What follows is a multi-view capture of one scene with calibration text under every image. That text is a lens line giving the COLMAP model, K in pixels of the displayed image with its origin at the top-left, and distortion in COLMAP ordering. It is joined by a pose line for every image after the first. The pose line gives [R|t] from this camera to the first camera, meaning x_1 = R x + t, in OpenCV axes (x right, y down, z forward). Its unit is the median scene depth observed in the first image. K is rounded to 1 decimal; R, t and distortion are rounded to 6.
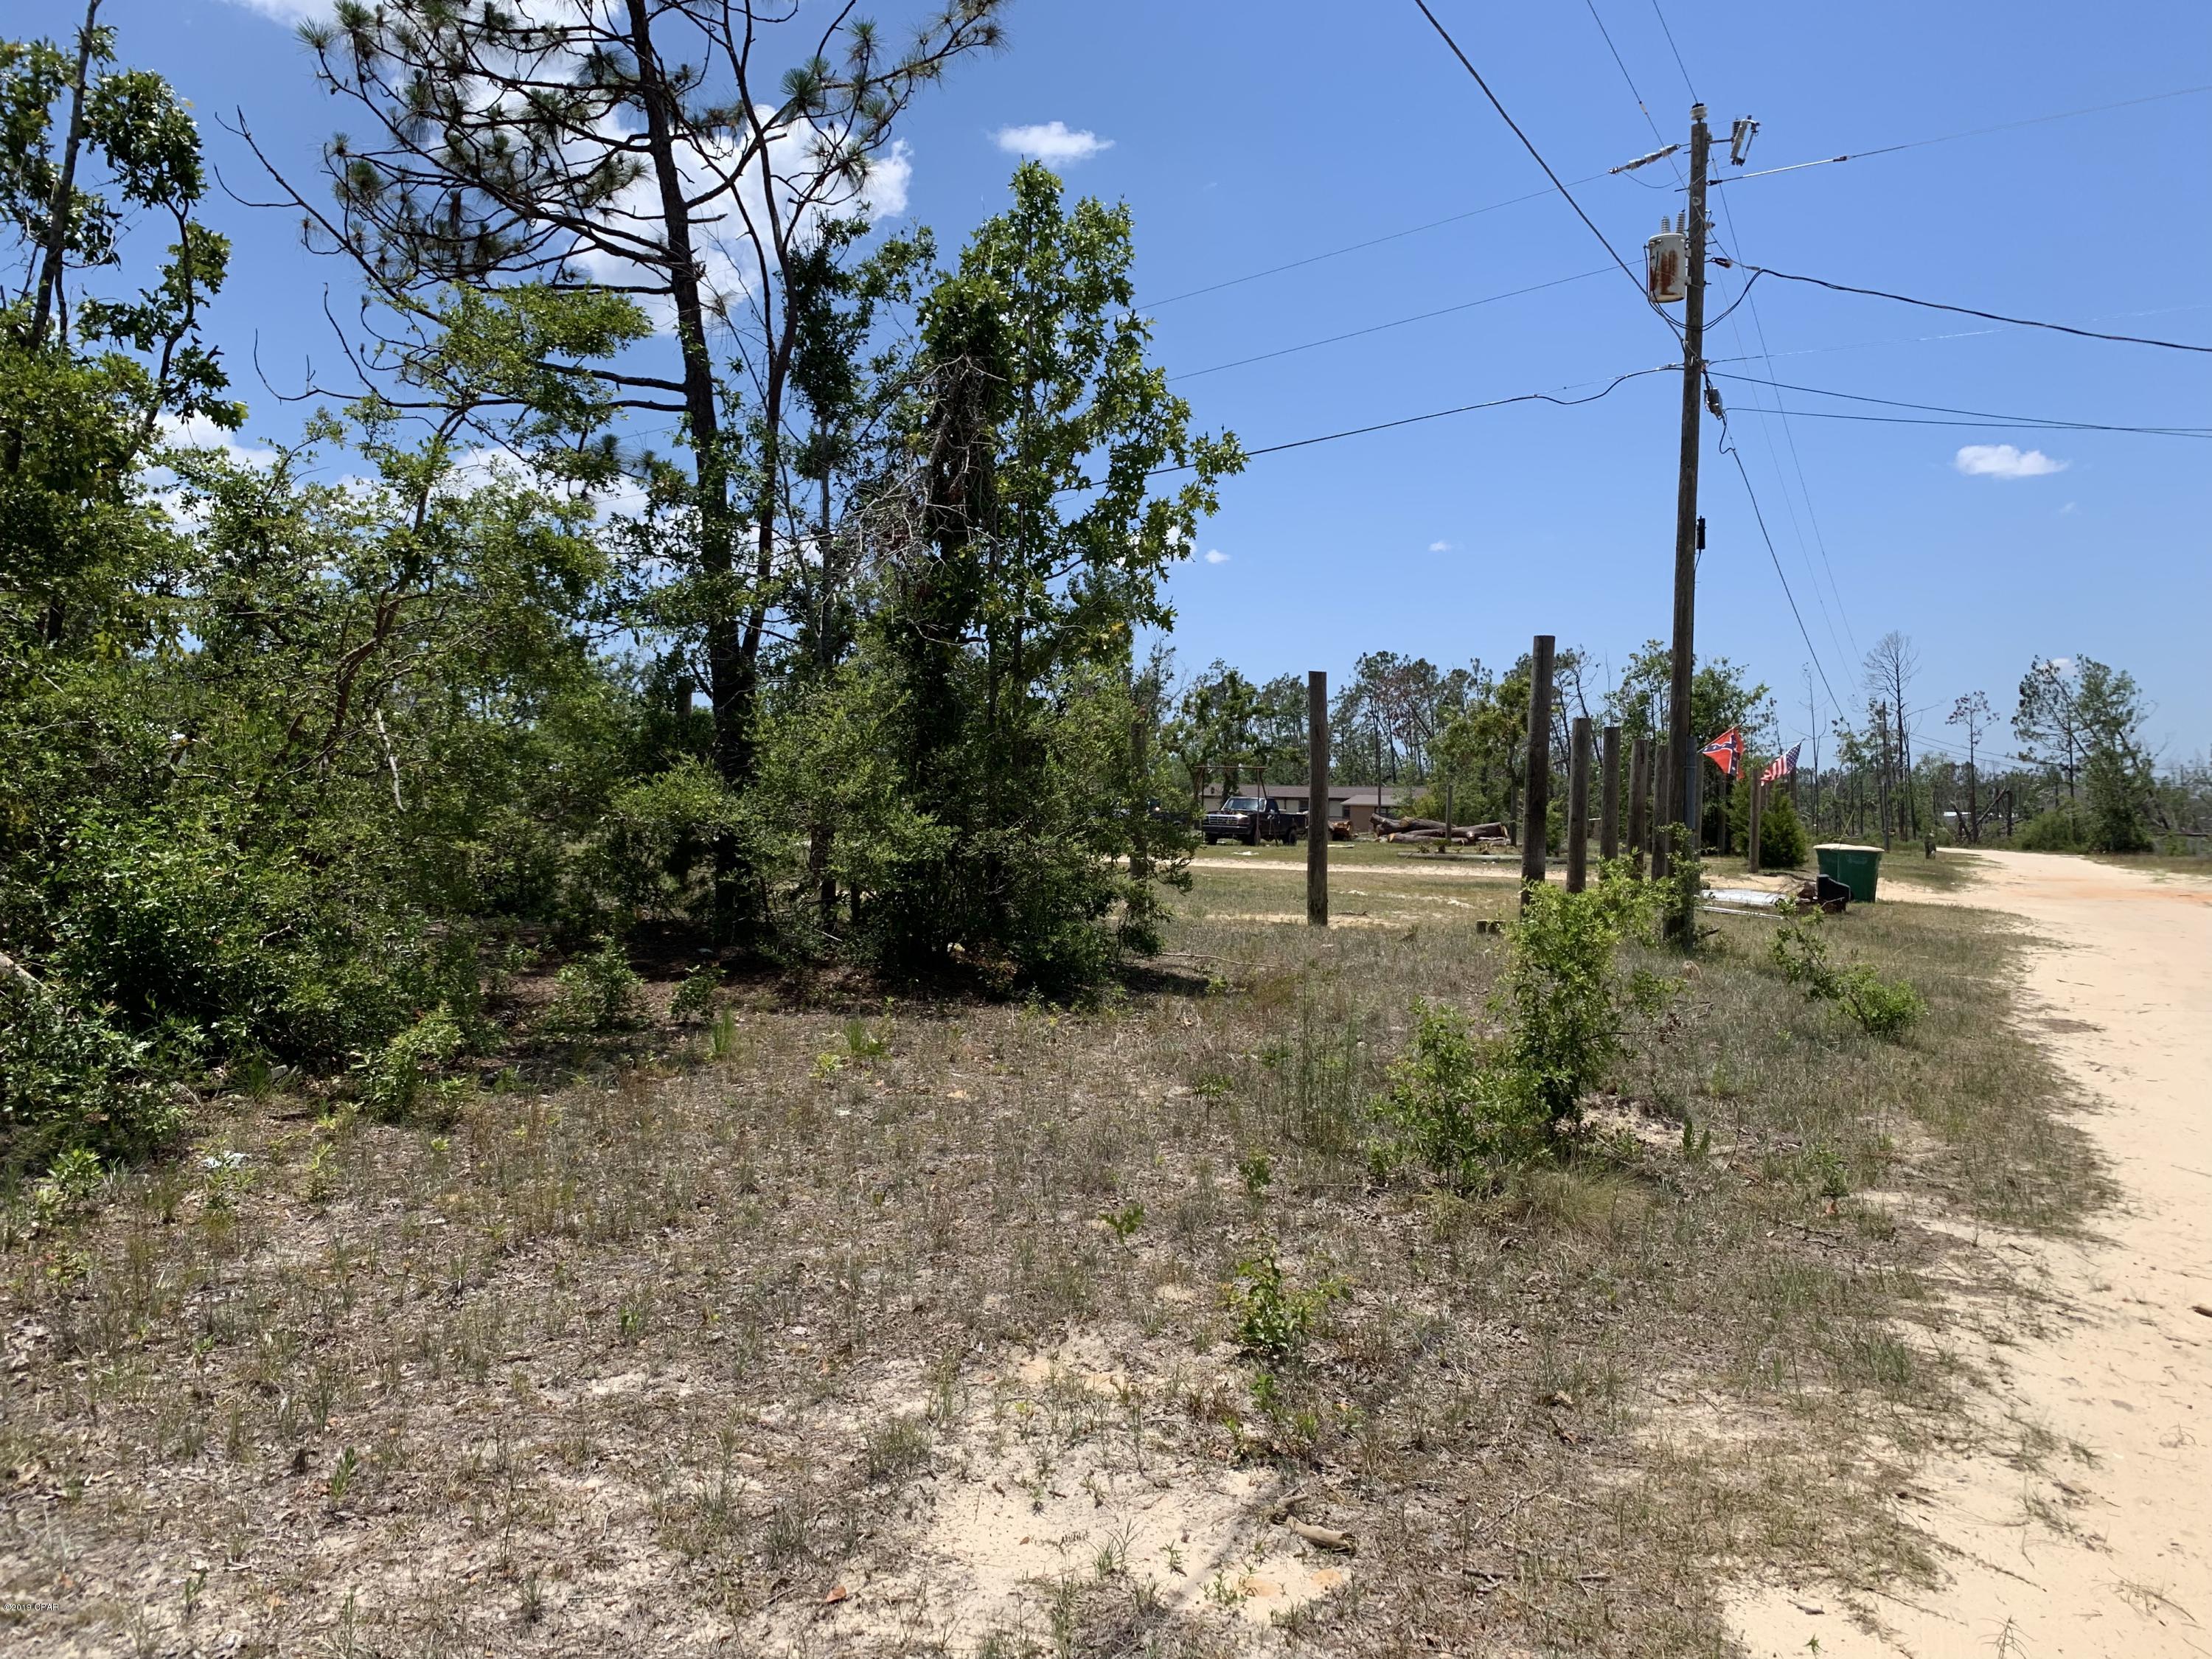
lens RADIAL K [[1657.7, 0, 1108.8], [0, 1657.7, 818.9], [0, 0, 1]] dist [0.009924, -0.008512]
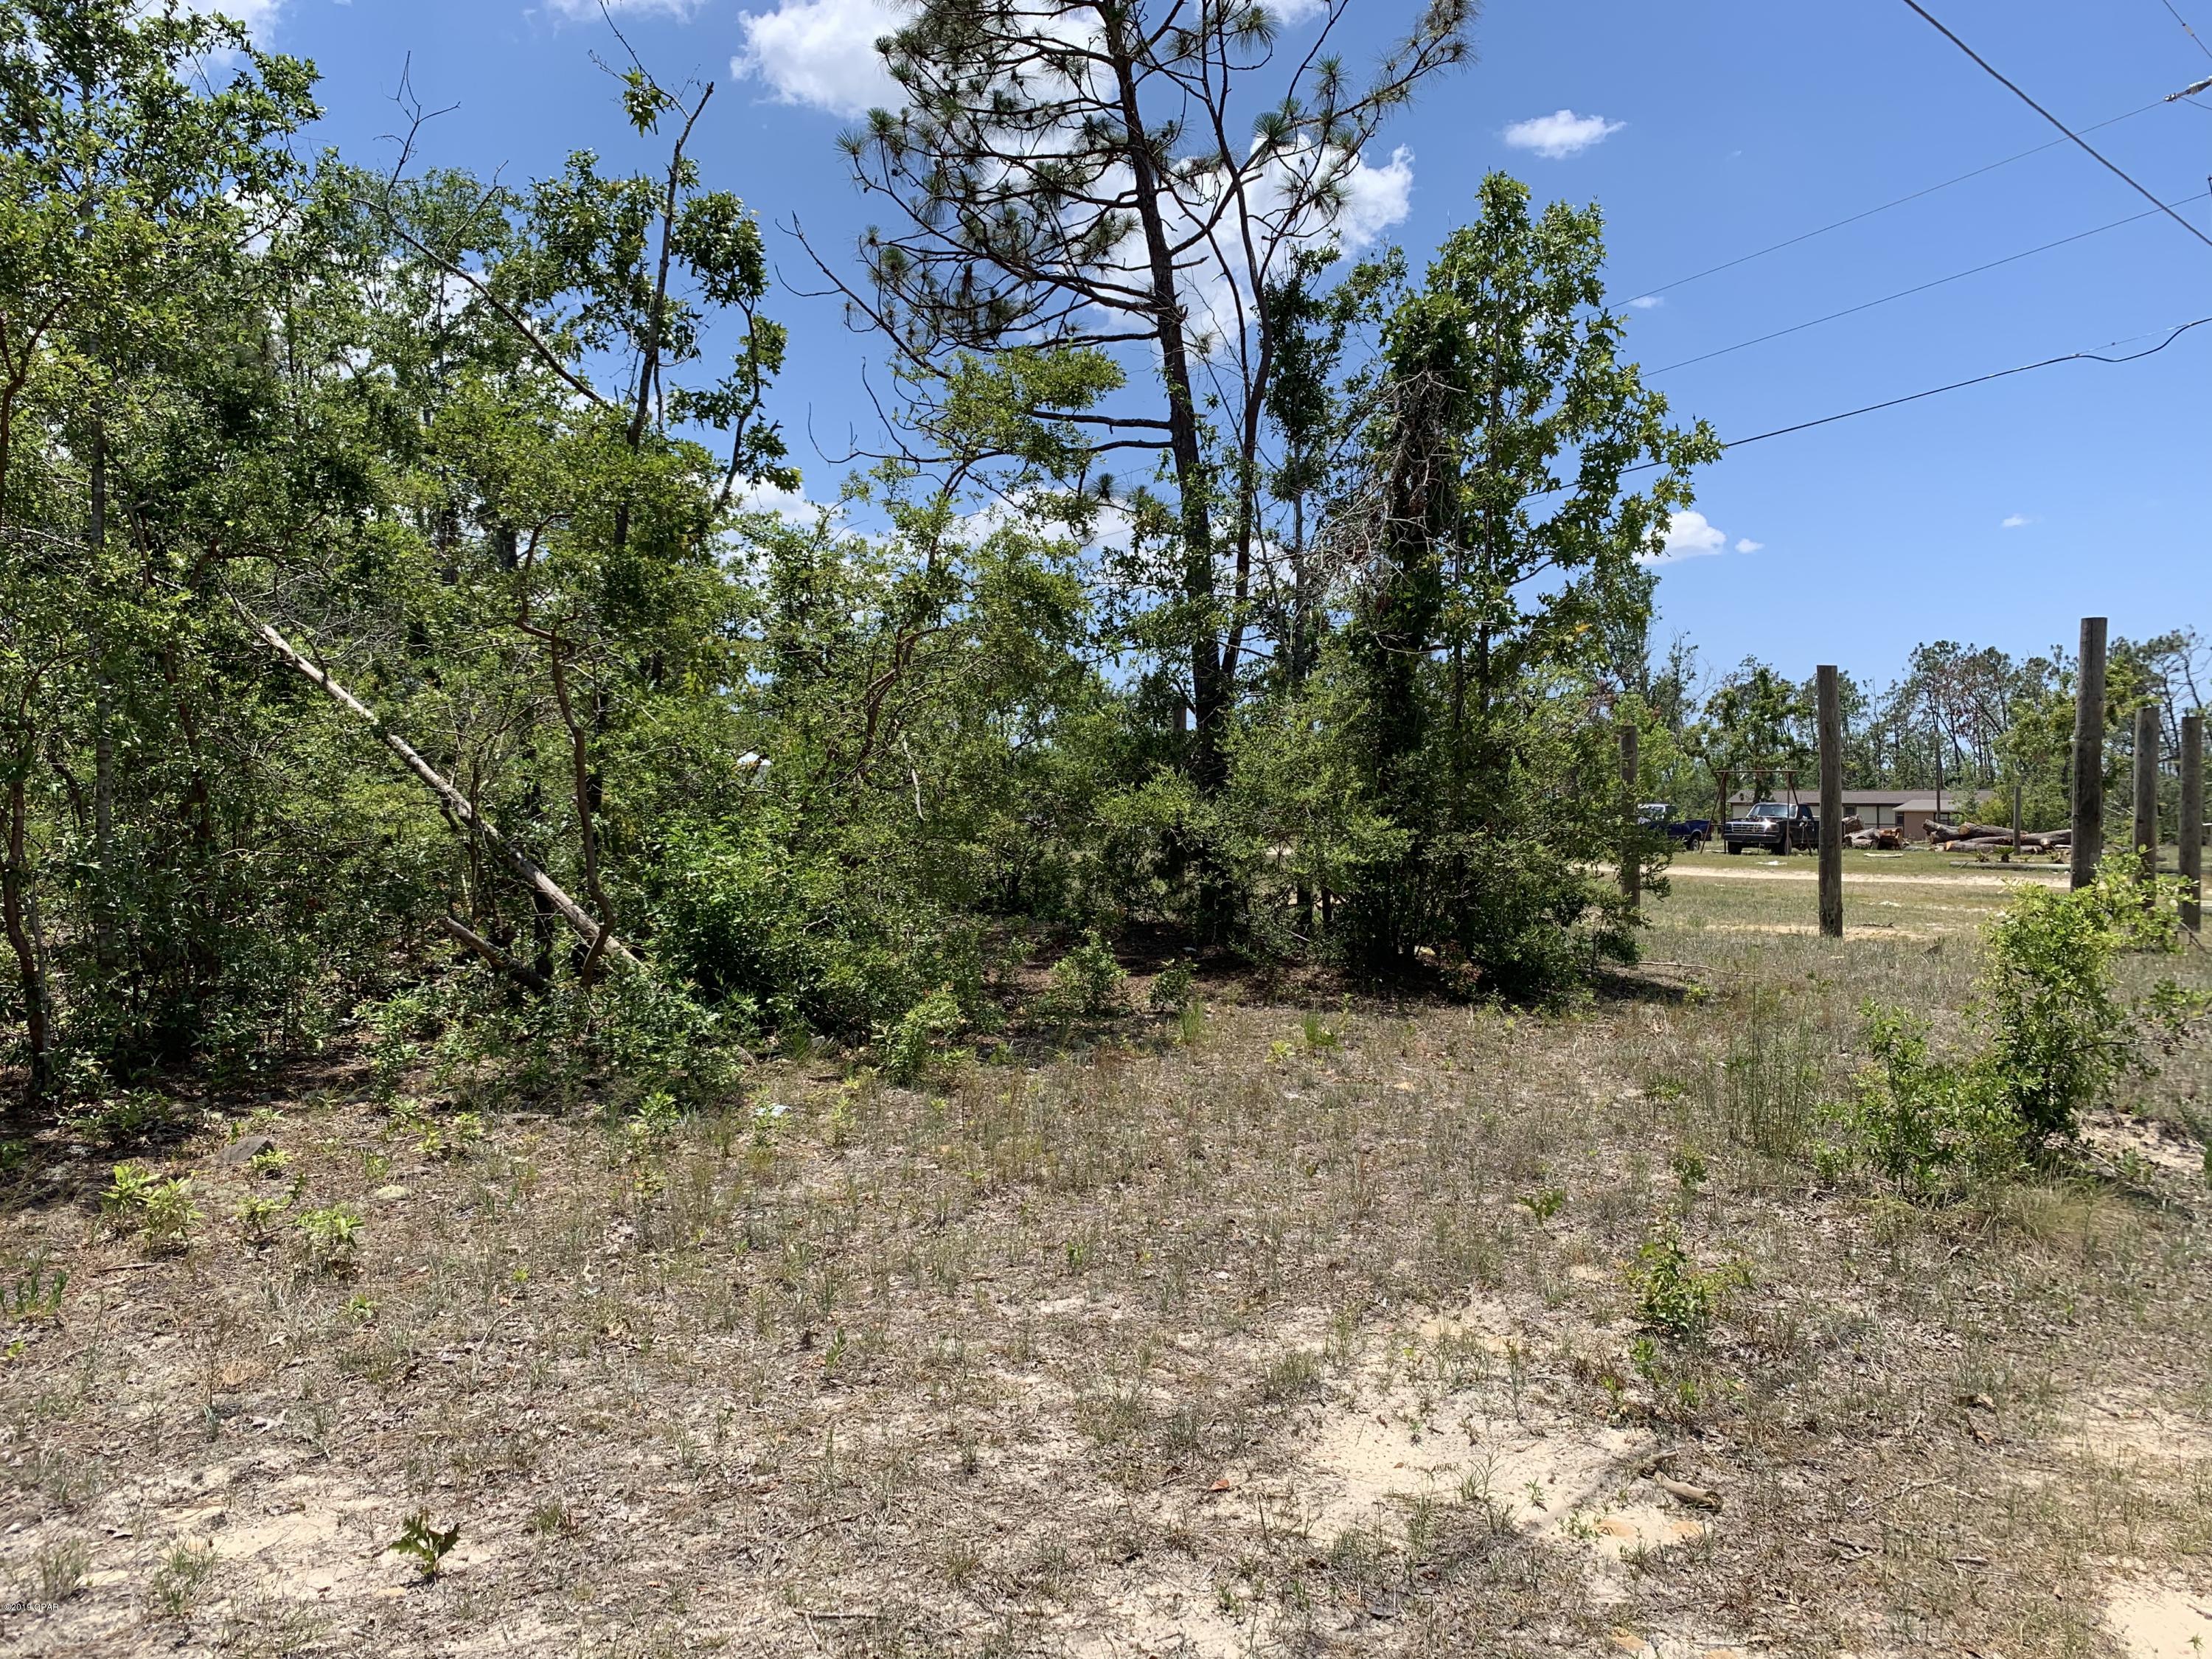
lens RADIAL K [[1658.8, 0, 1115.4], [0, 1658.8, 814.6], [0, 0, 1]] dist [0.007652, -0.014480]
pose [[0.954574, -0.011016, -0.297769, 0.038296], [0.008000, 0.999904, -0.011345, 0.005866], [0.297866, 0.008447, 0.954570, -0.040124]]
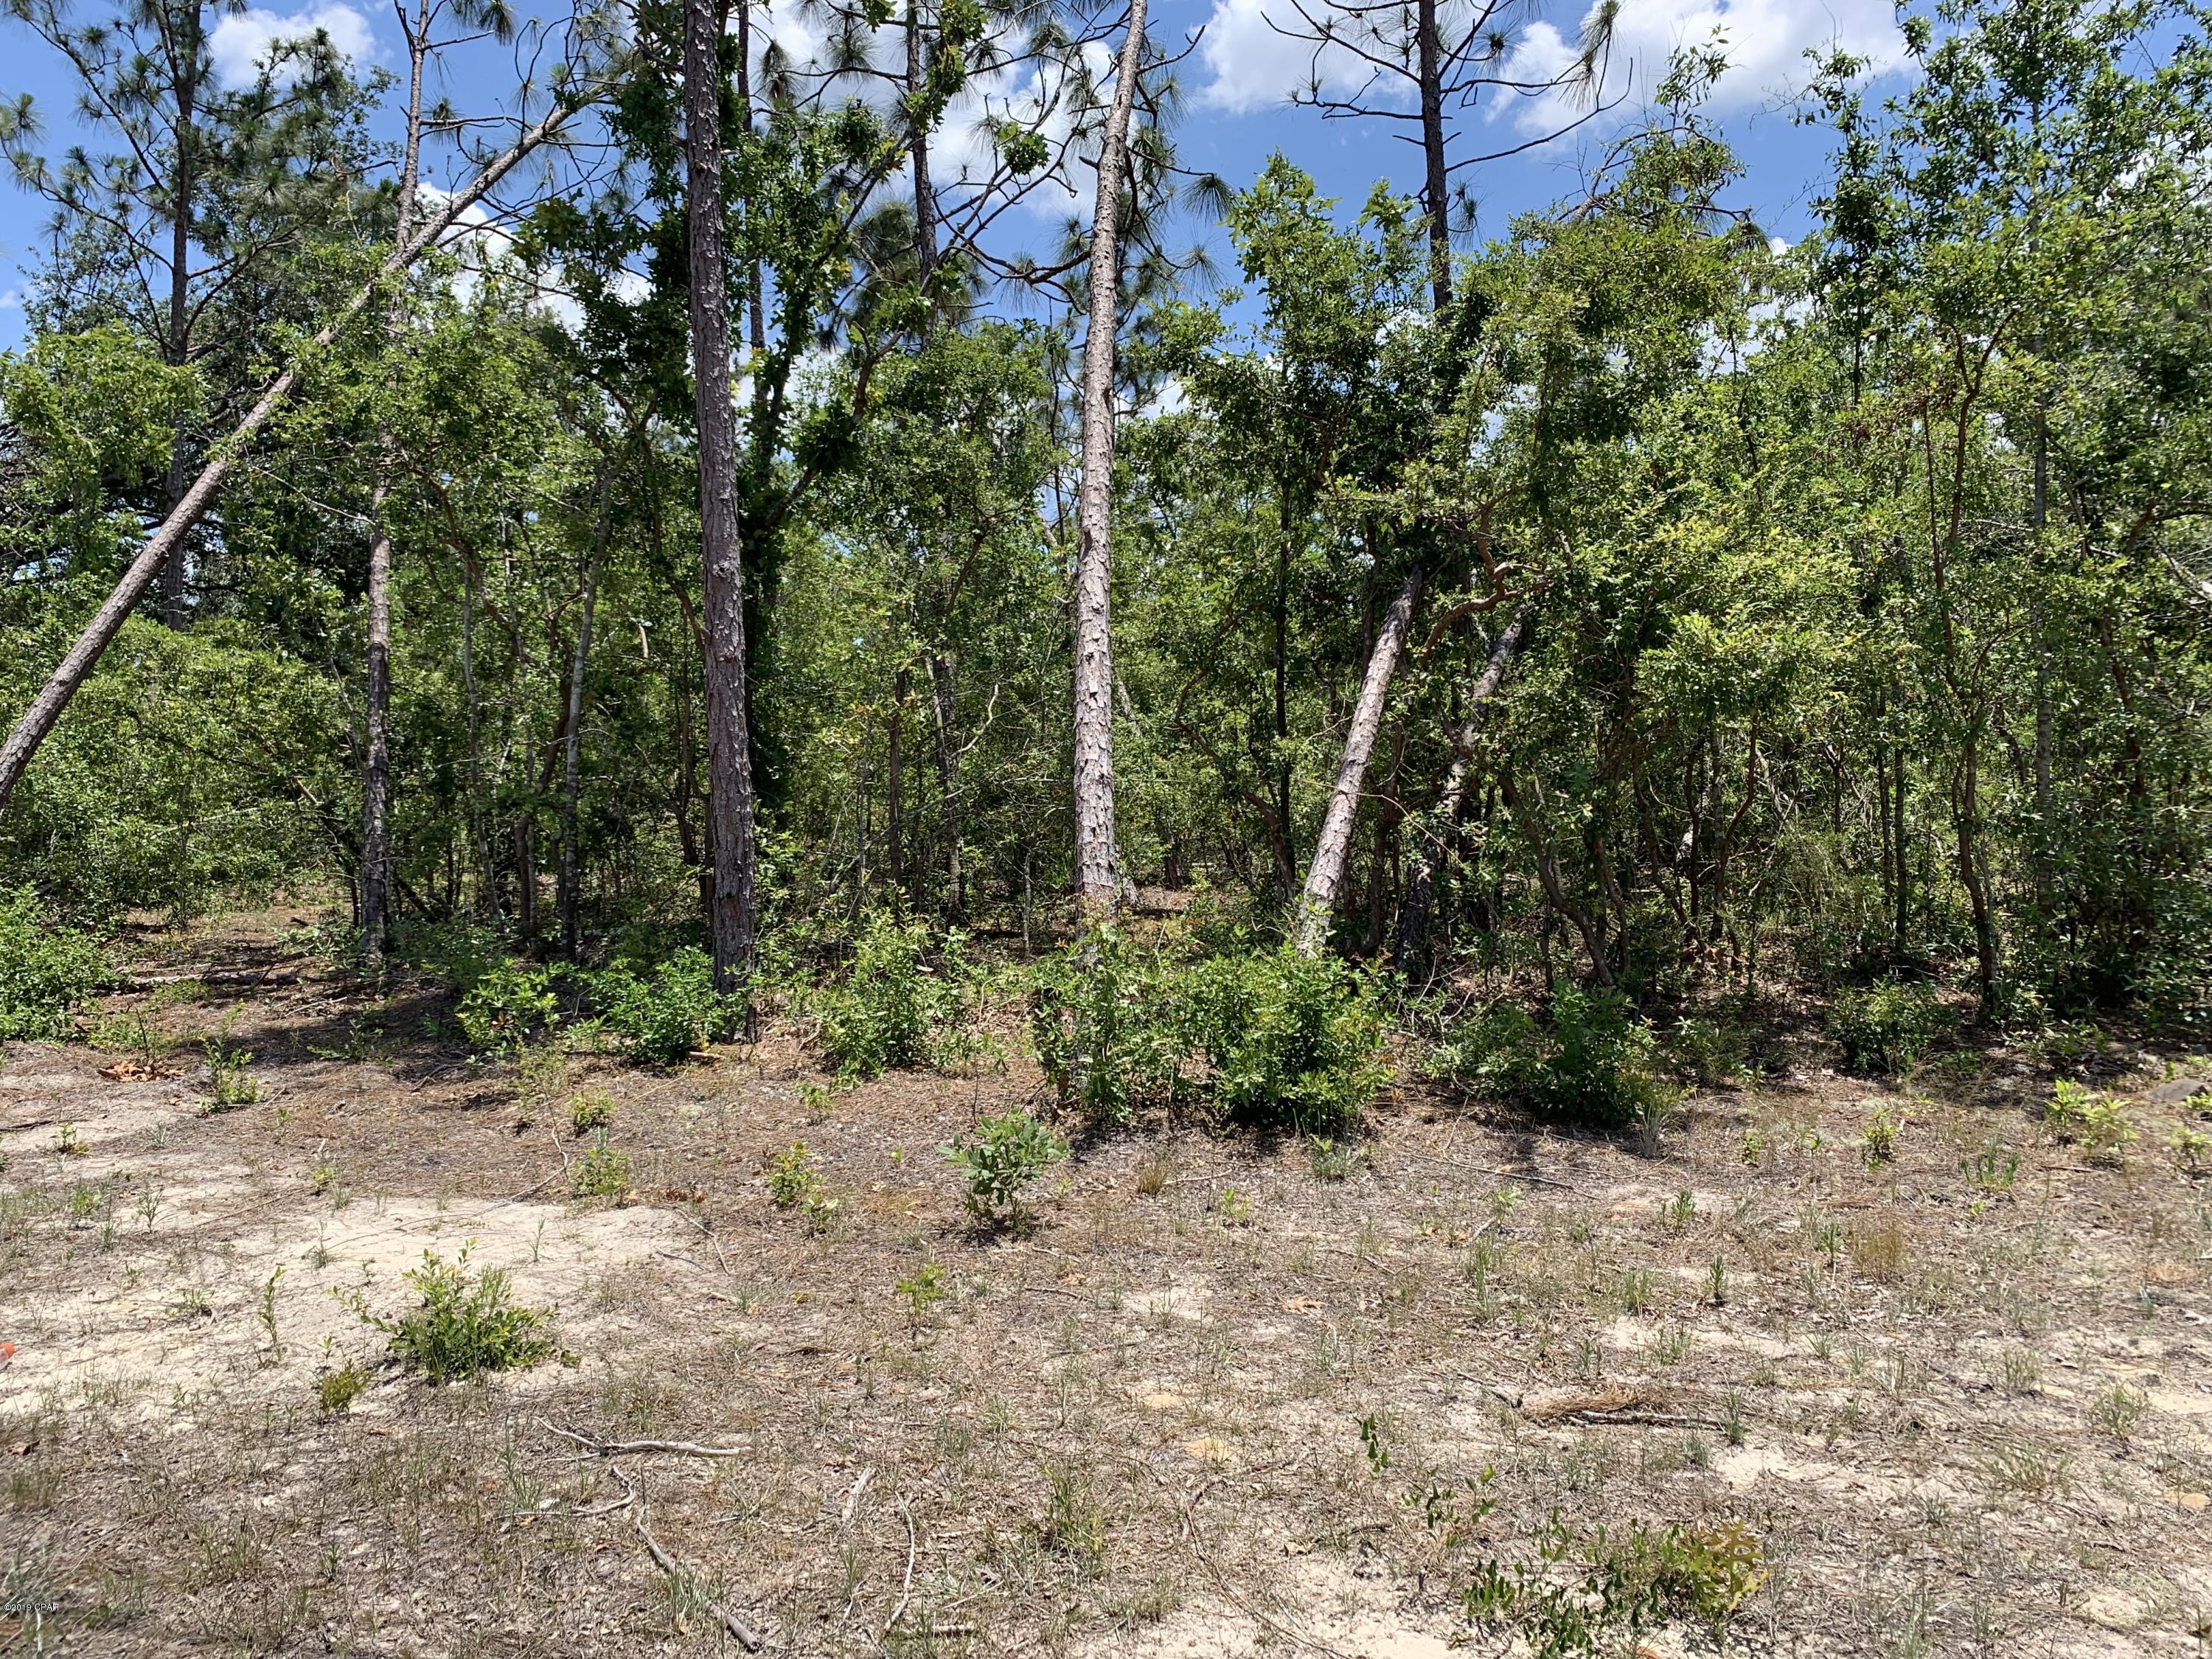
lens RADIAL K [[1658.8, 0, 1115.4], [0, 1658.8, 814.6], [0, 0, 1]] dist [0.007652, -0.014480]
pose [[0.213767, 0.002290, -0.976882, 0.080850], [-0.001742, 0.999997, 0.001963, 0.014002], [0.976883, 0.001282, 0.213770, -0.083310]]
